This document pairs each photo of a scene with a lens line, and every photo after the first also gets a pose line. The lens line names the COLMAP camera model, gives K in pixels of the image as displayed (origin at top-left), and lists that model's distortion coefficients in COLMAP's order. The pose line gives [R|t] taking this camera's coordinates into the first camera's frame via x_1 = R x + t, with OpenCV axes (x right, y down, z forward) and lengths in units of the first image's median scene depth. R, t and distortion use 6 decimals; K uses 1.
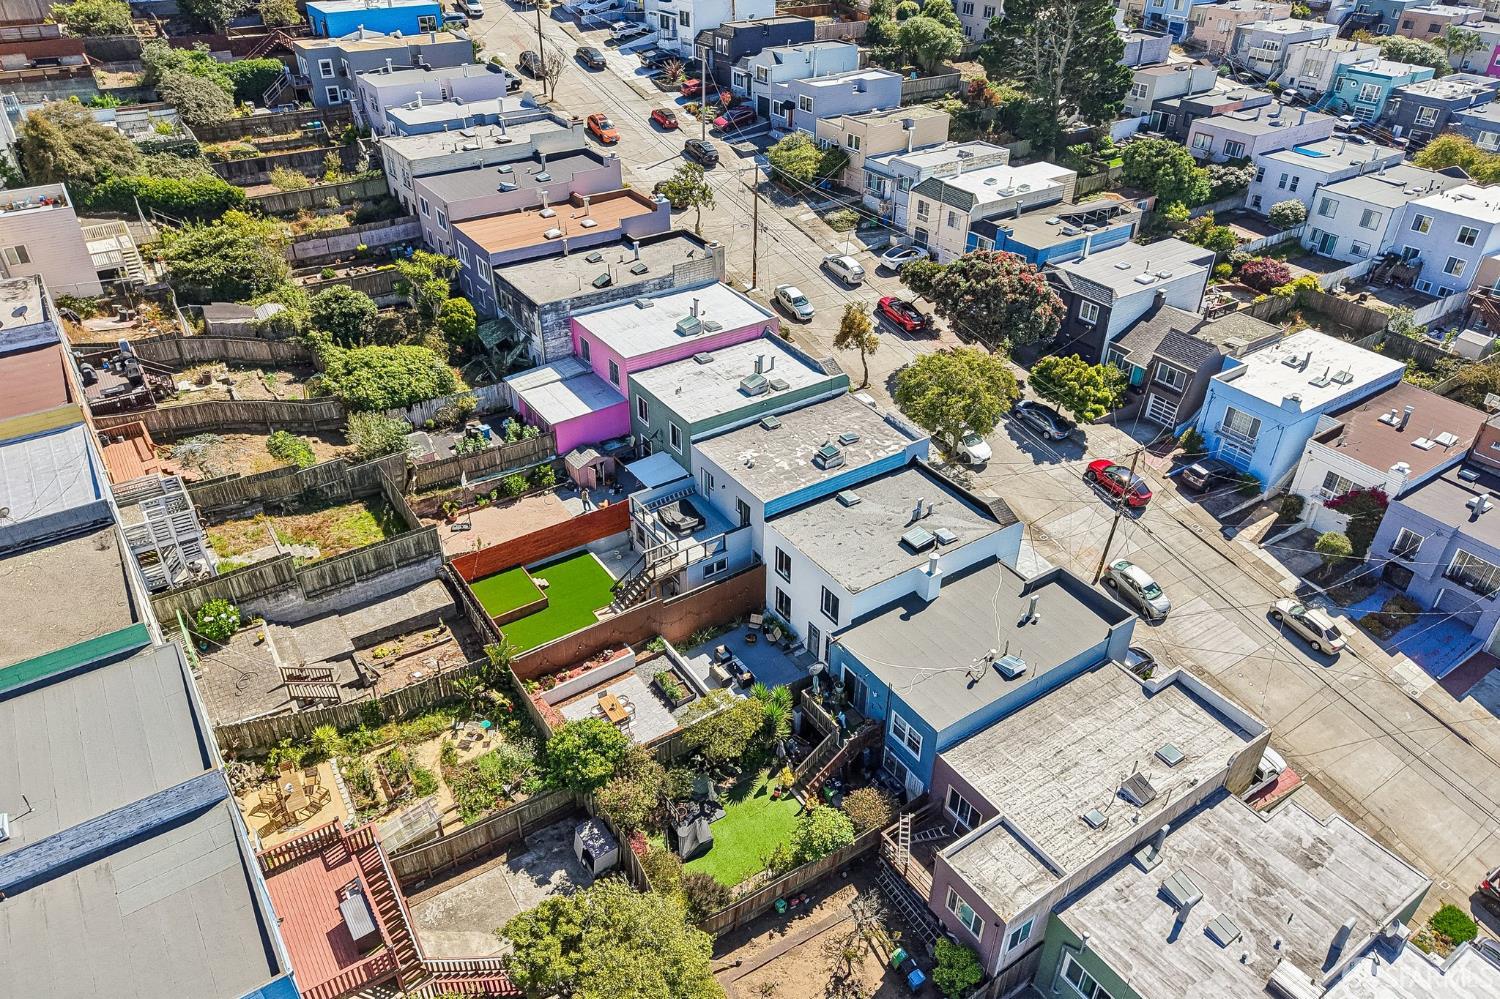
lens RADIAL K [[1010.5, 0, 752.1], [0, 1010.5, 505.4], [0, 0, 1]] dist [0.049207, -0.056804]
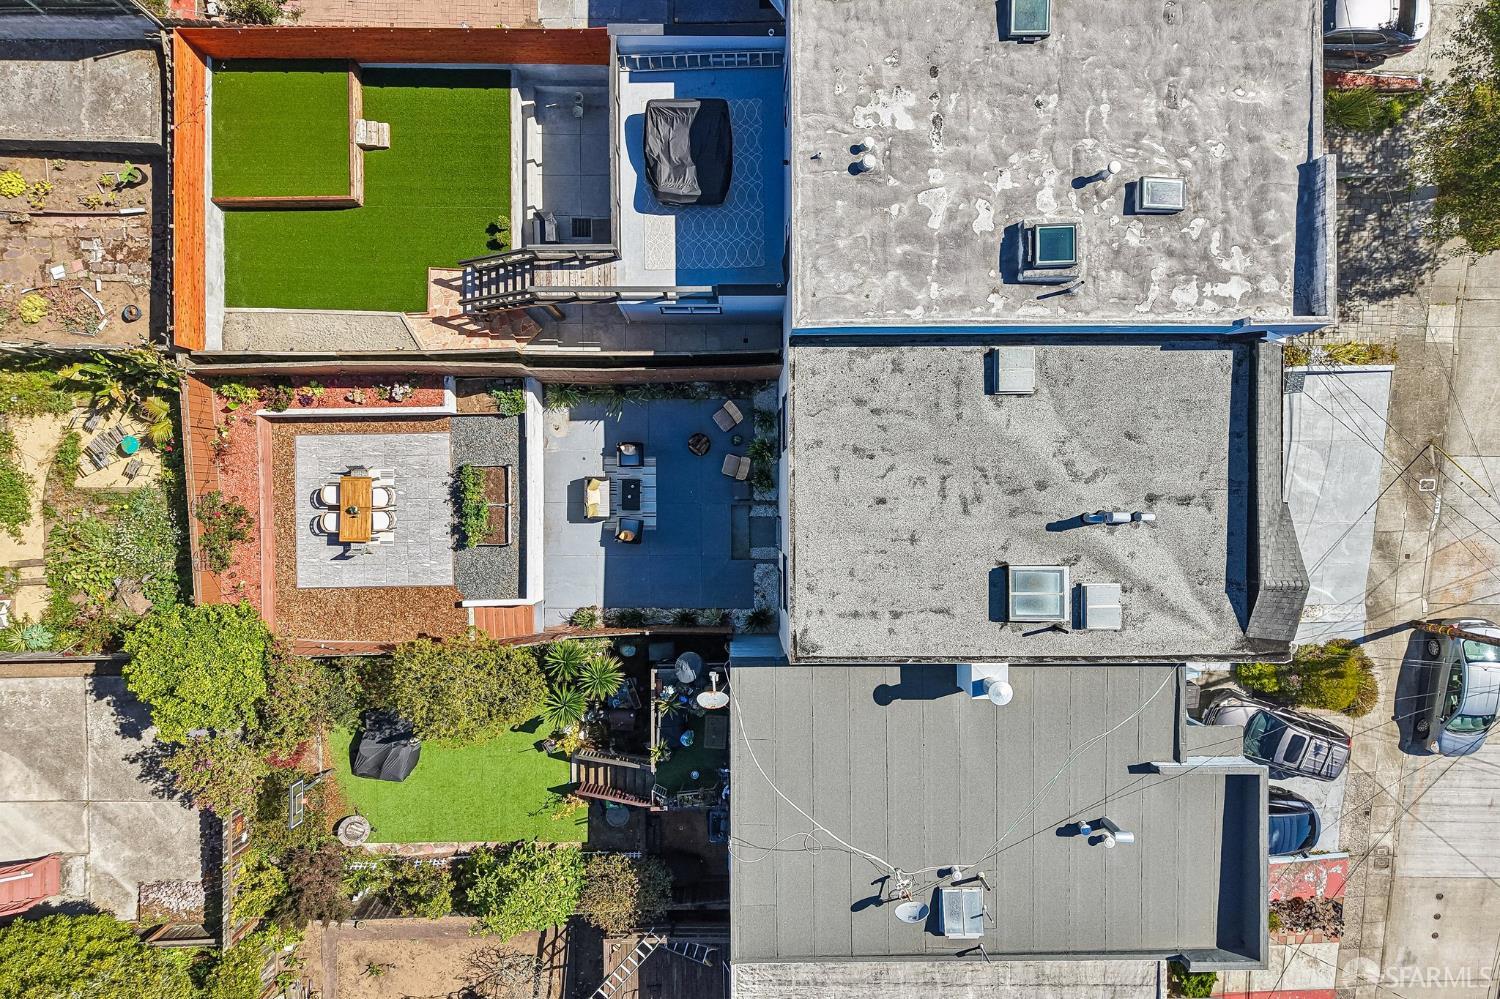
lens RADIAL K [[1010.5, 0, 752.1], [0, 1010.5, 505.4], [0, 0, 1]] dist [0.049207, -0.056804]
pose [[0.830762, 0.556618, 0.003172, 0.032506], [-0.315496, 0.466173, 0.826526, -0.247423], [0.458581, -0.687647, 0.562890, 0.566832]]
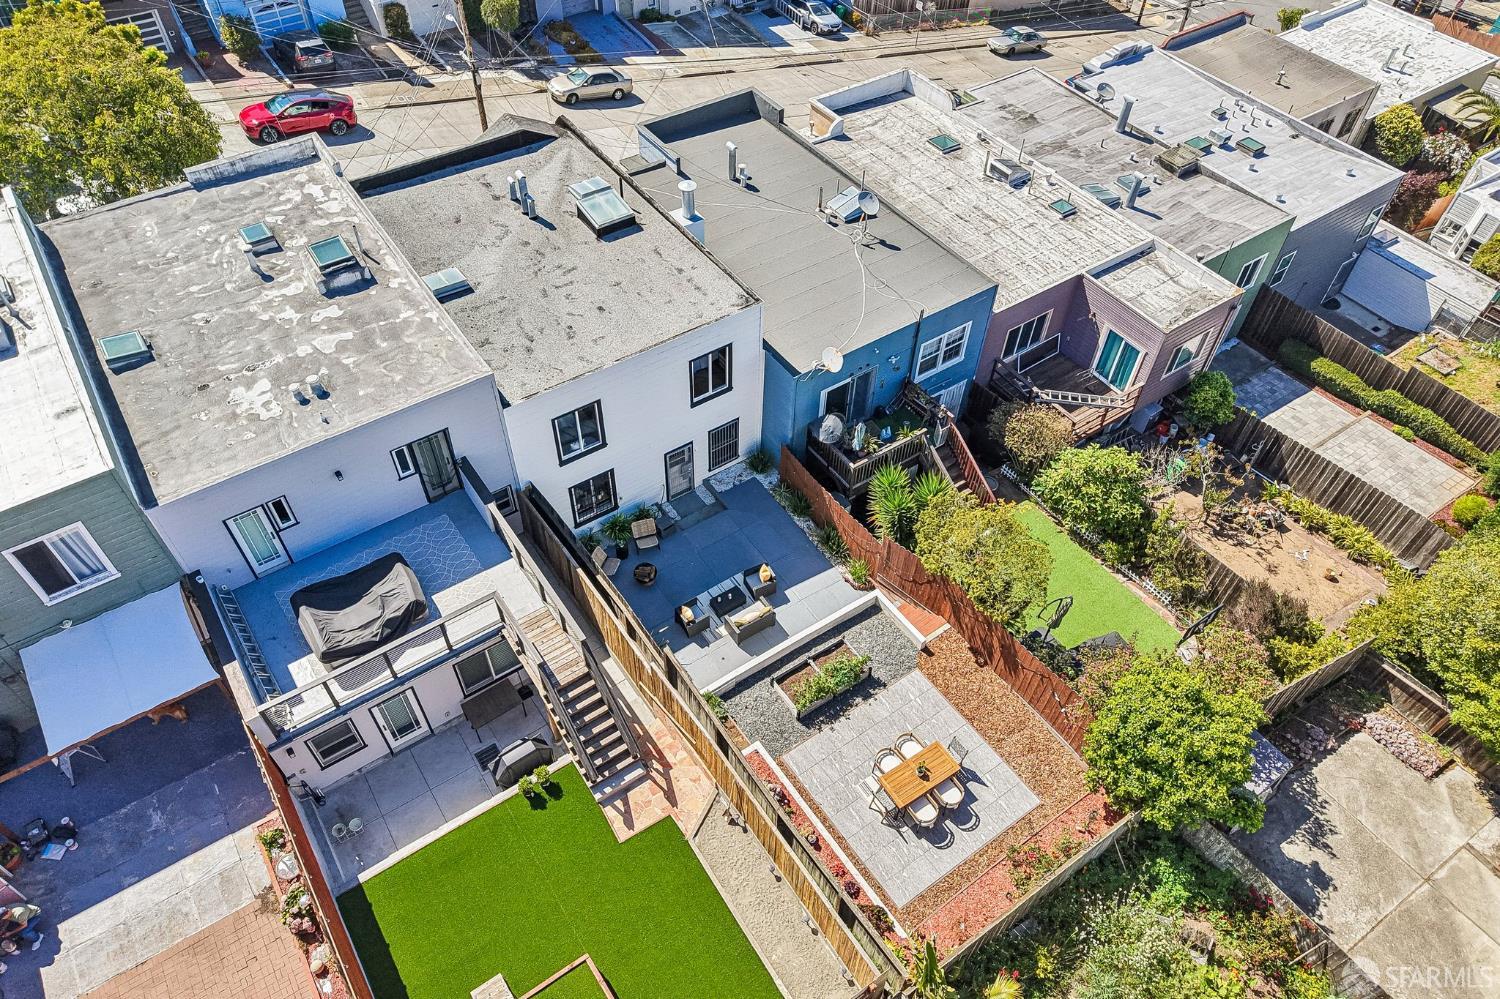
lens RADIAL K [[1010.5, 0, 752.1], [0, 1010.5, 505.4], [0, 0, 1]] dist [0.049207, -0.056804]
pose [[-0.004763, -0.764881, 0.644154, -0.250706], [0.540777, 0.539874, 0.645056, -0.155284], [-0.841153, 0.351416, 0.411058, 0.598731]]
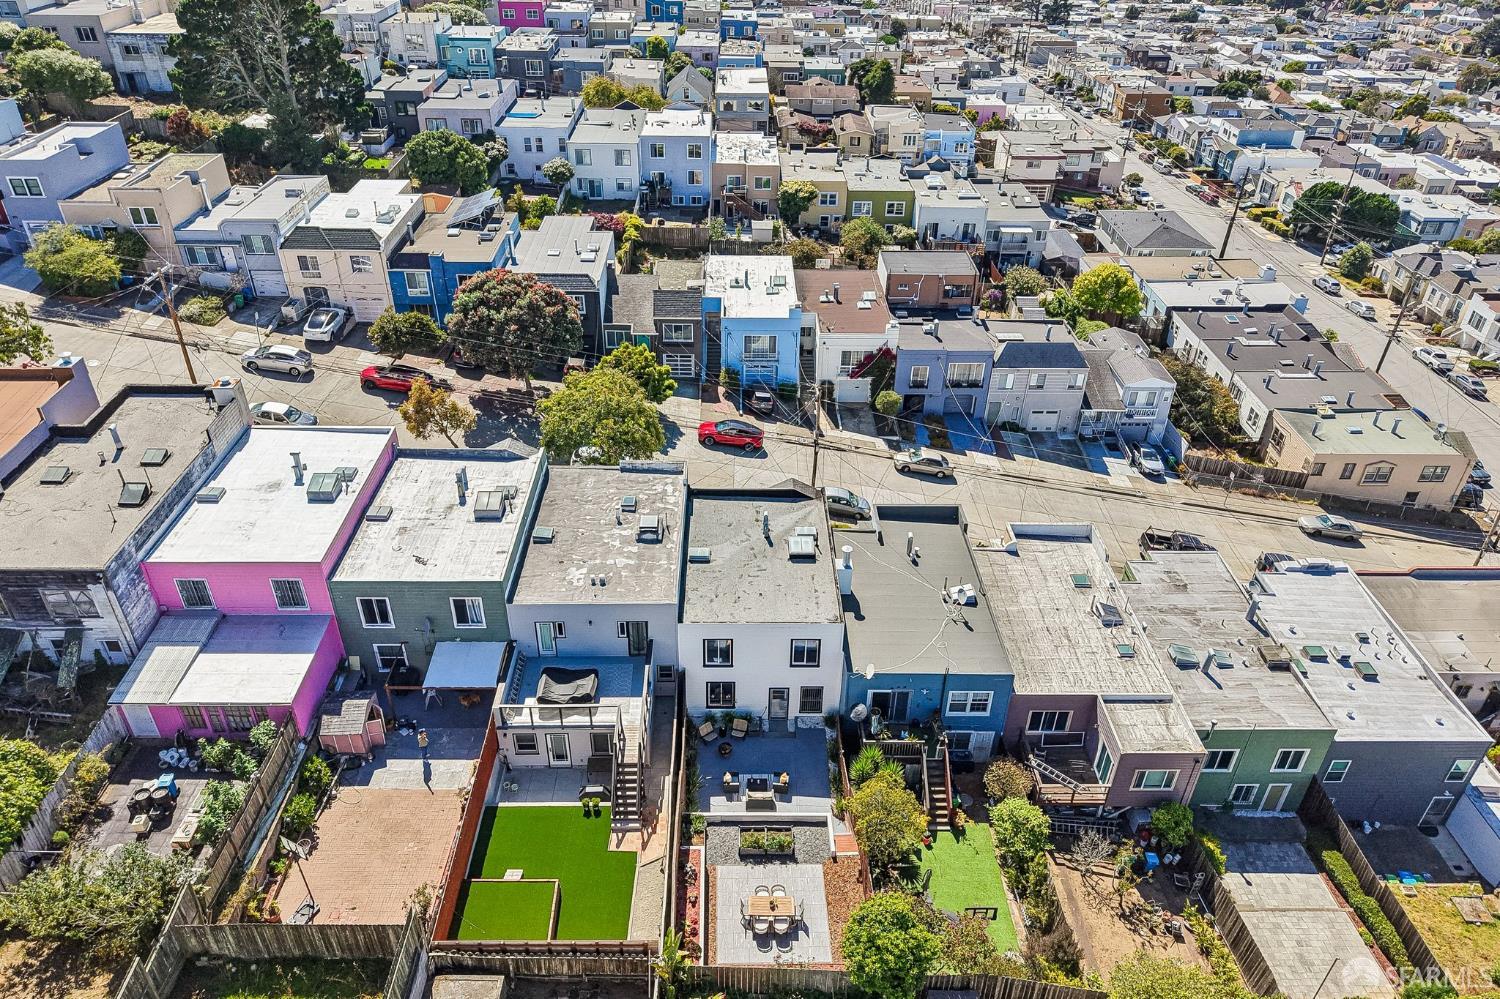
lens RADIAL K [[1010.5, 0, 752.1], [0, 1010.5, 505.4], [0, 0, 1]] dist [0.049207, -0.056804]
pose [[0.547869, -0.466926, 0.694132, -0.401925], [0.457356, 0.861941, 0.218823, -0.184420], [-0.700475, 0.197579, 0.685782, 0.288216]]
